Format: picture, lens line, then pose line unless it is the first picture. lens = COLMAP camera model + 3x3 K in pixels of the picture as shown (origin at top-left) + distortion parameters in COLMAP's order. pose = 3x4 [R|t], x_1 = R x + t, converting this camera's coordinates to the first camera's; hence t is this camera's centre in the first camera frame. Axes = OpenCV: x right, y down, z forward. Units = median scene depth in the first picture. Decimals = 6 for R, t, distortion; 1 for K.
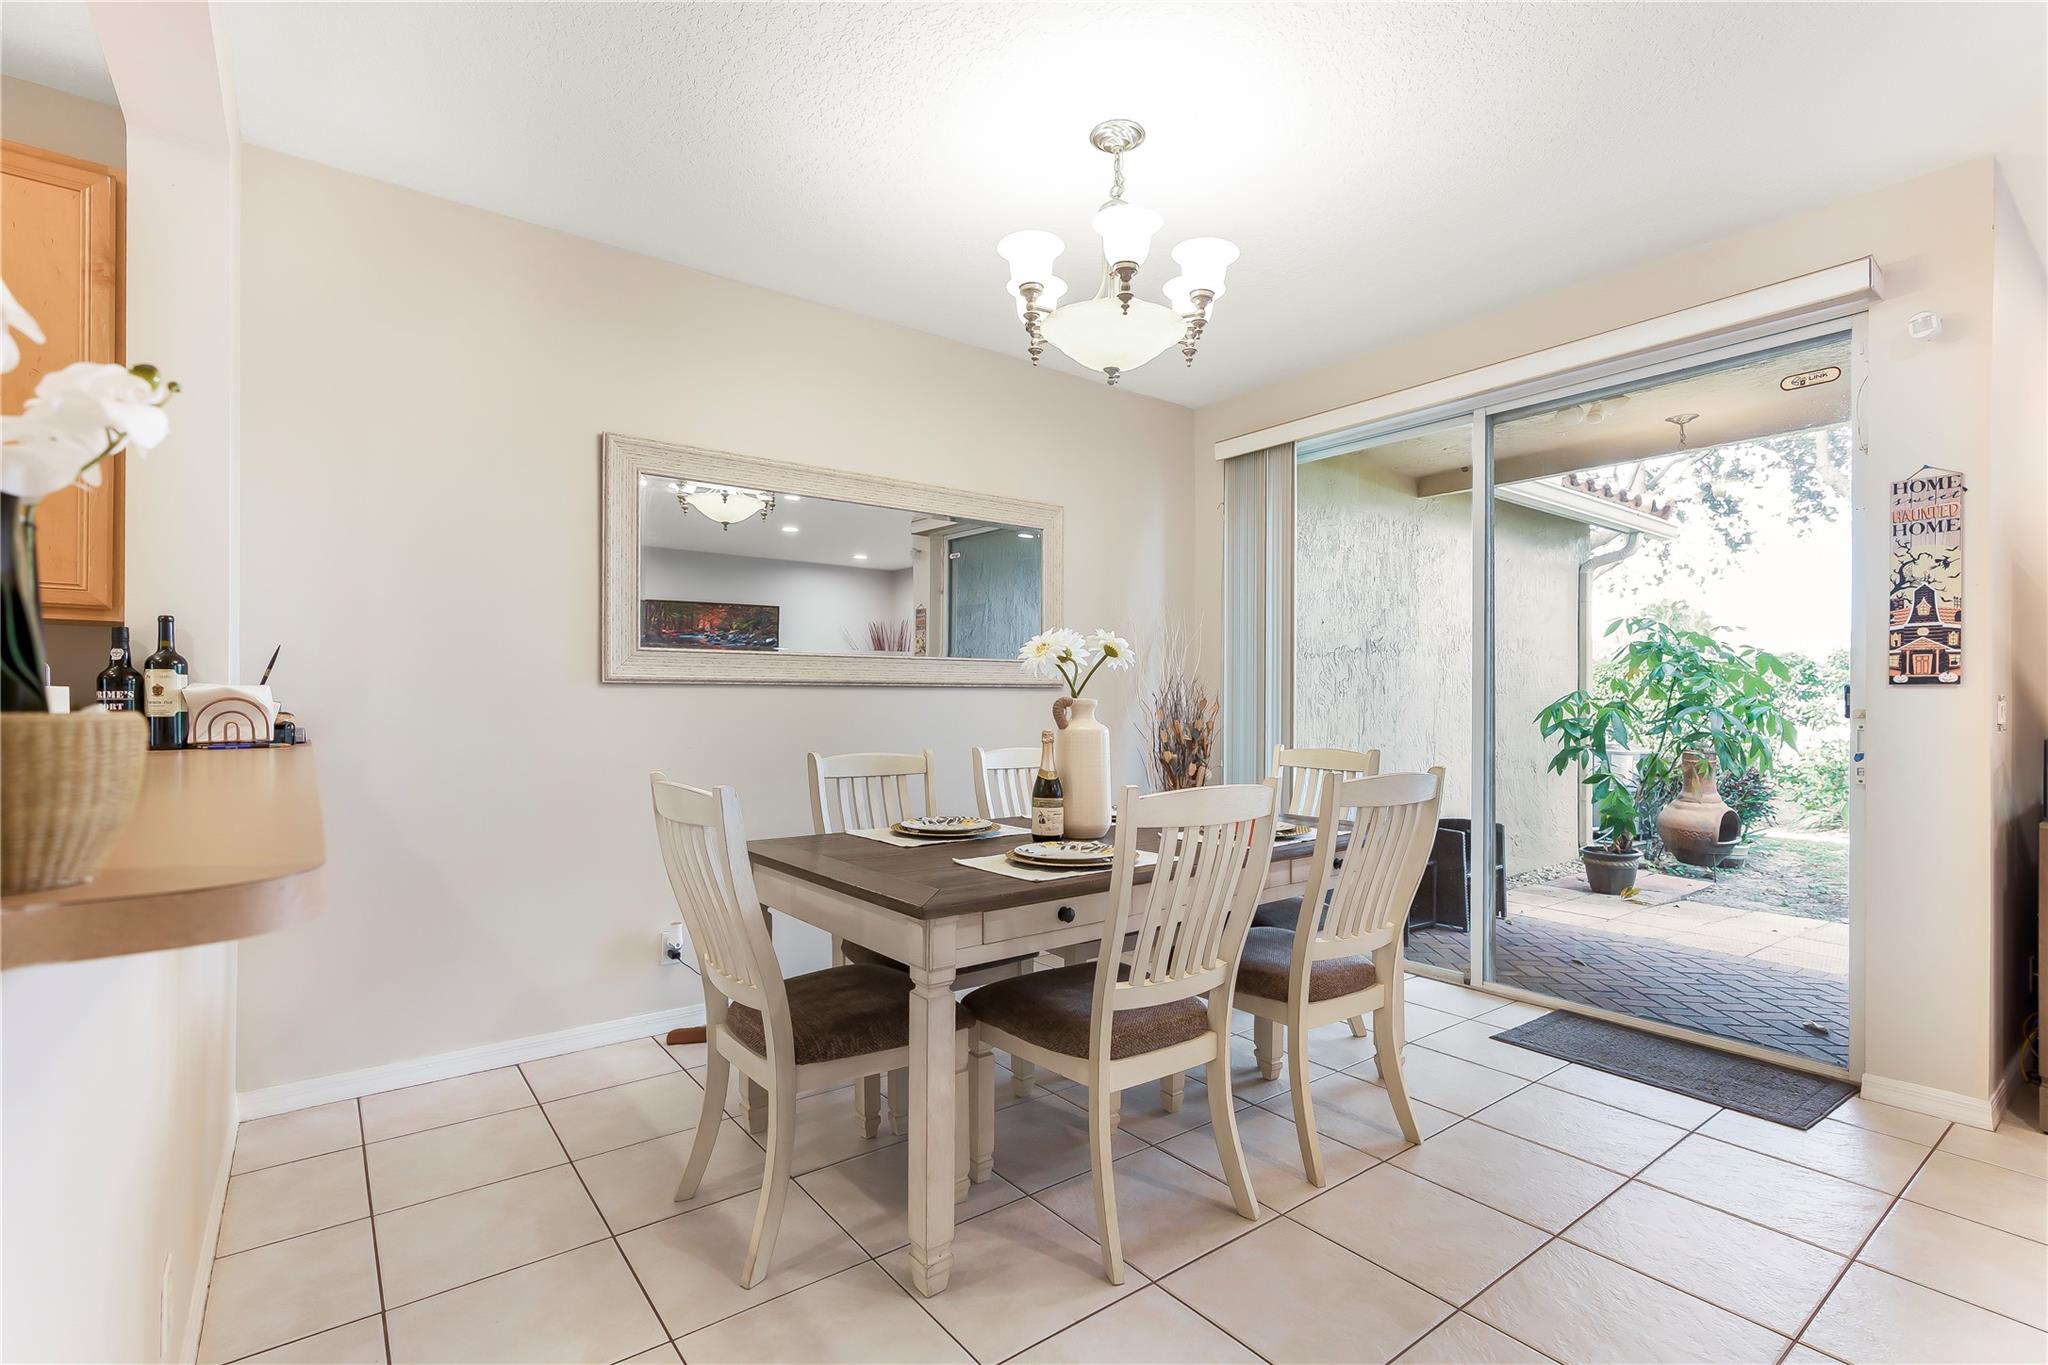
lens RADIAL K [[936.7, 0, 1022.9], [0, 936.7, 695.2], [0, 0, 1]] dist [0.003664, 0.000862]
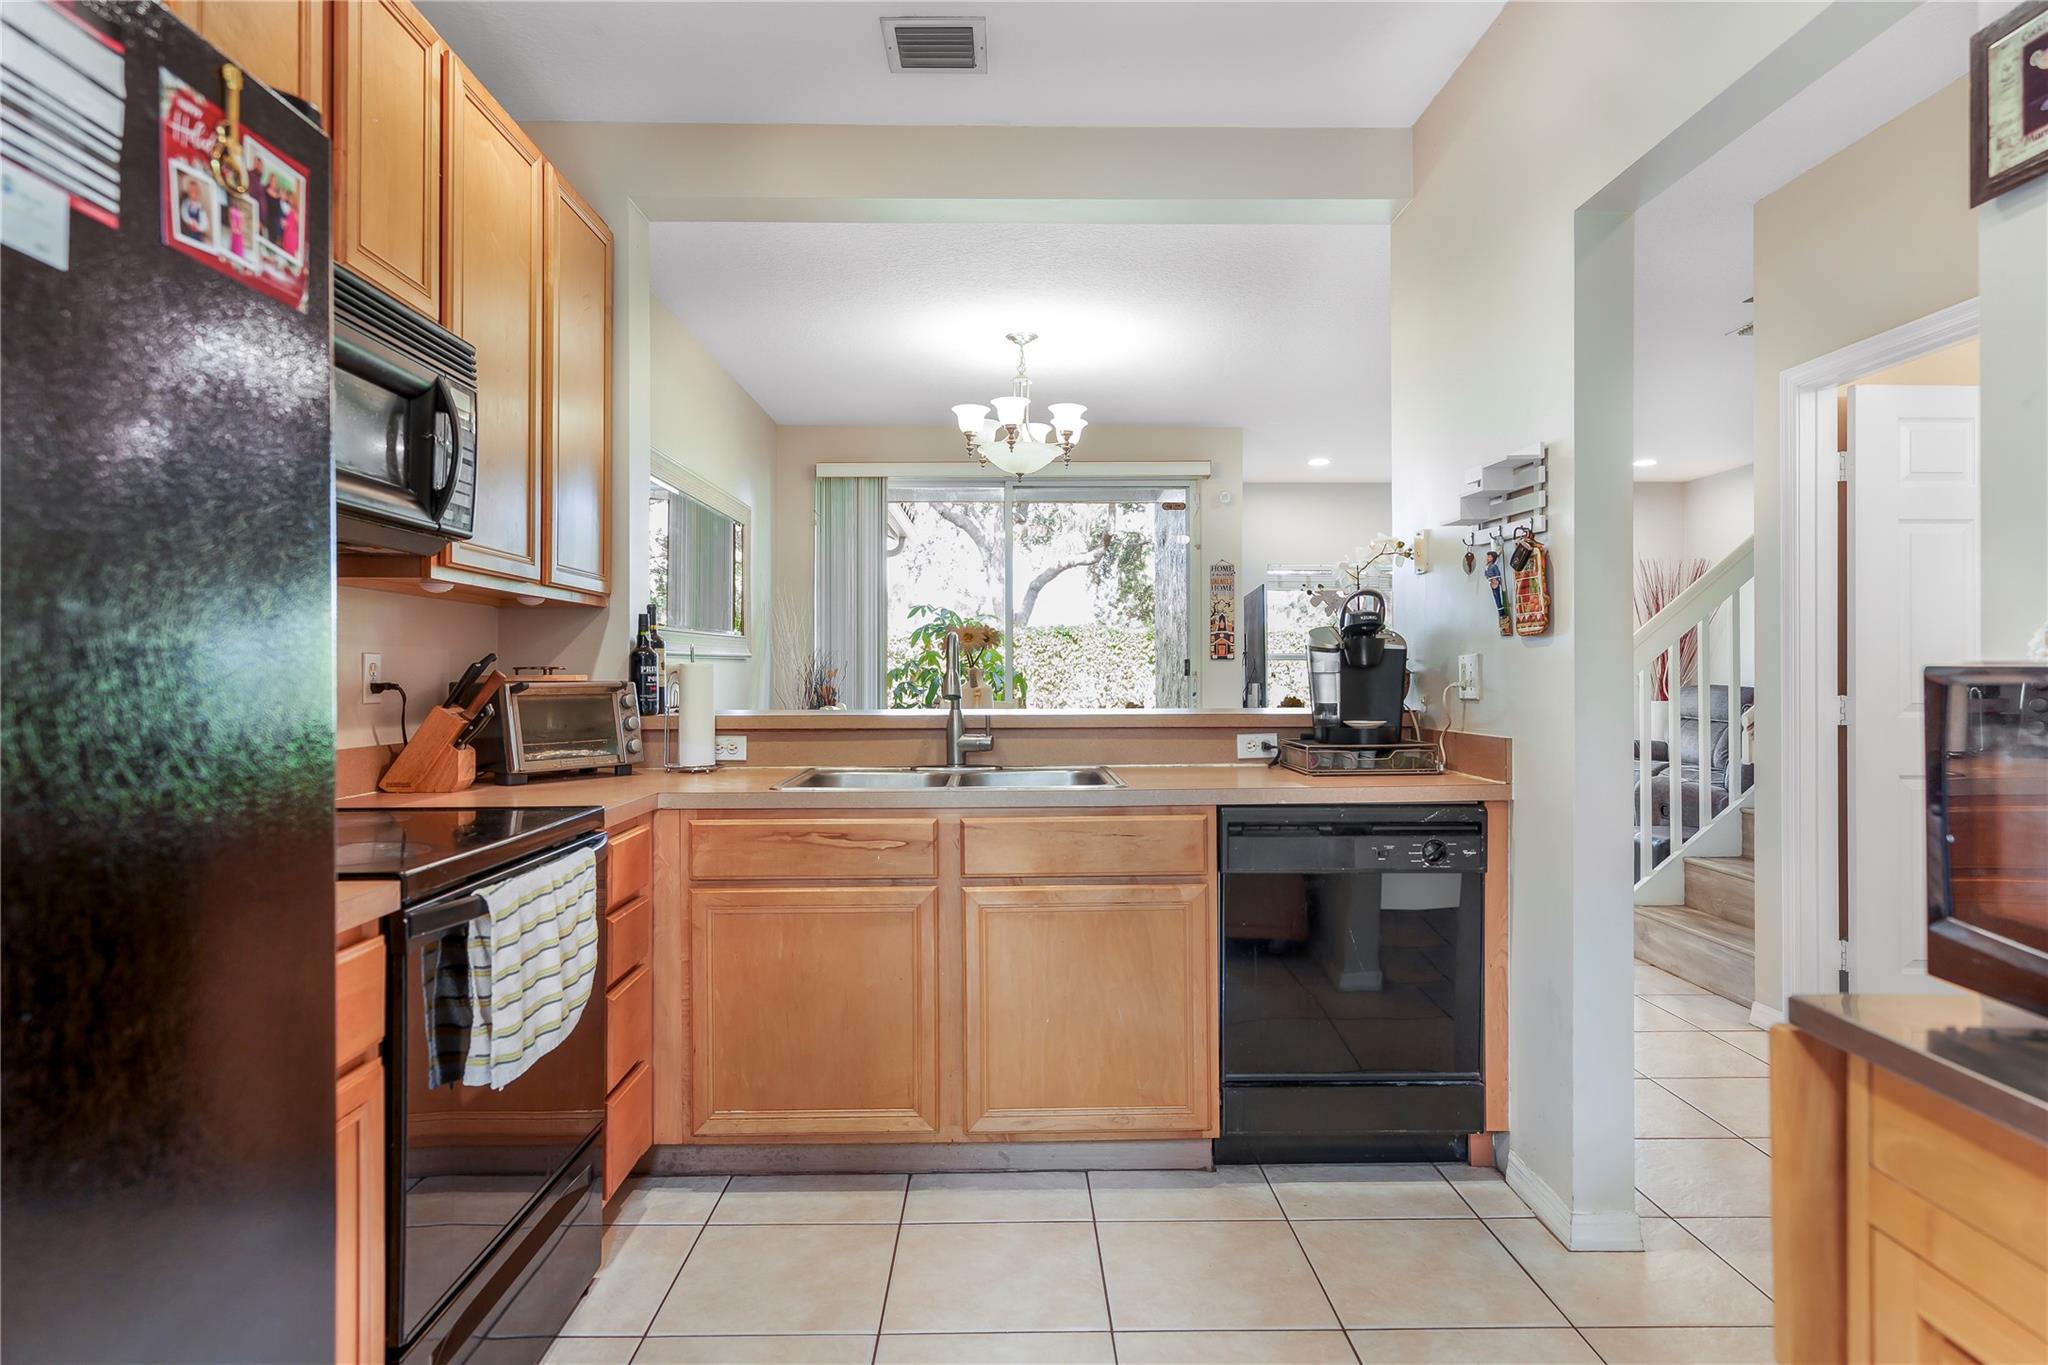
lens RADIAL K [[1171.4, 0, 1024.0], [0, 1171.4, 682.5], [0, 0, 1]] dist [0.004287, 0.001439]
pose [[0.591934, -0.016531, 0.805817, -1.477936], [0.002295, 0.999820, 0.018825, -0.009821], [-0.805983, -0.009294, 0.591866, -0.239795]]
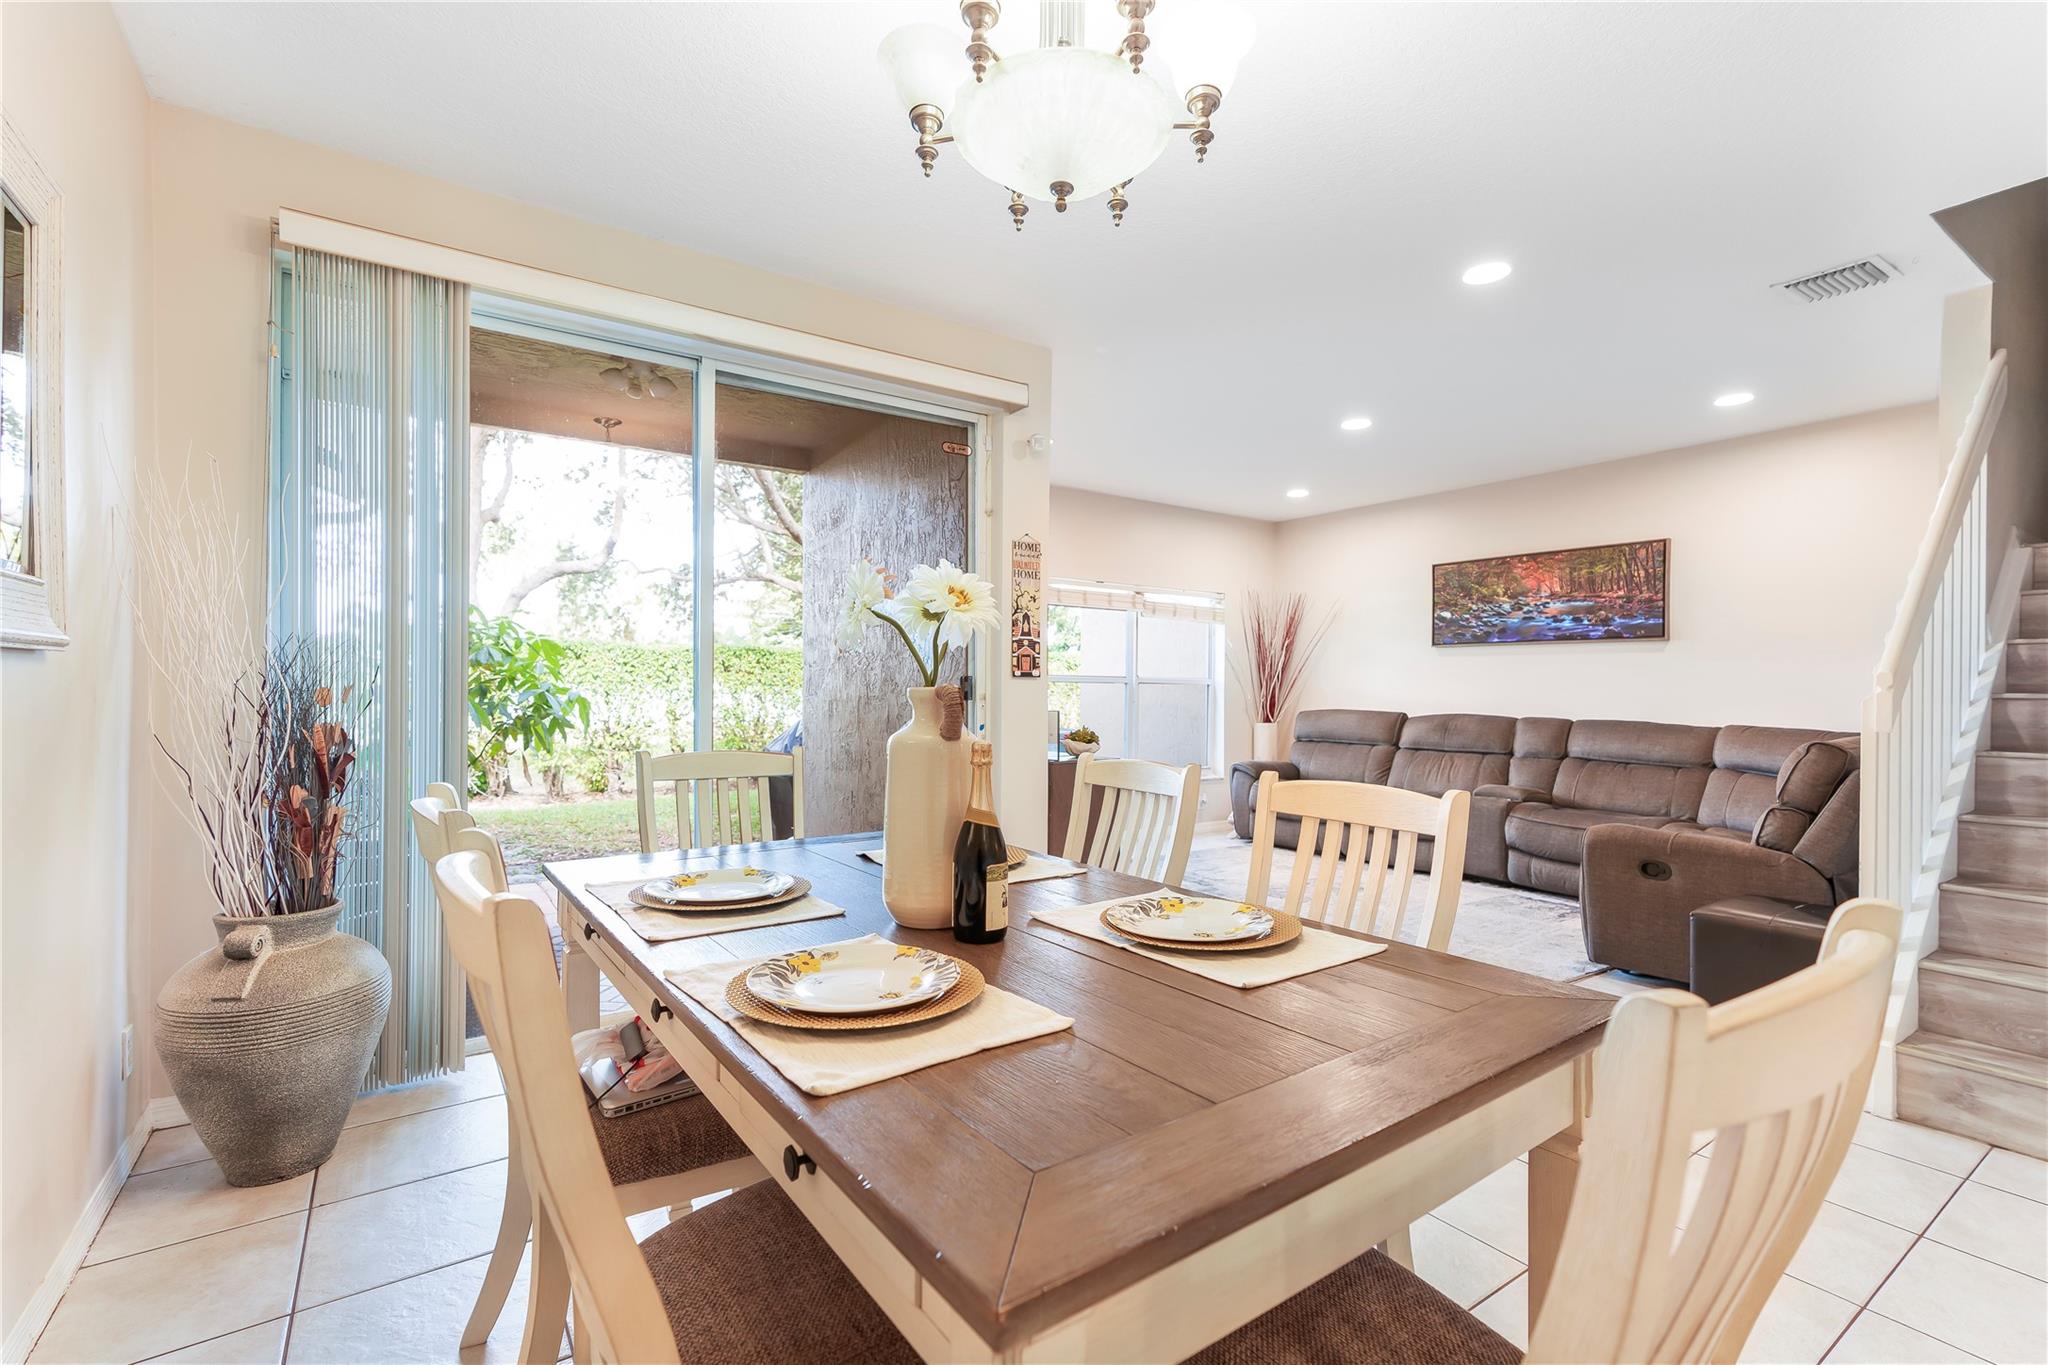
lens RADIAL K [[907.3, 0, 1025.2], [0, 907.3, 691.1], [0, 0, 1]] dist [0.005619, 0.001287]
pose [[0.045488, -0.006265, 0.998945, -0.497420], [-0.010799, 0.999919, 0.006763, 0.001193], [-0.998907, -0.011095, 0.045416, 0.907154]]
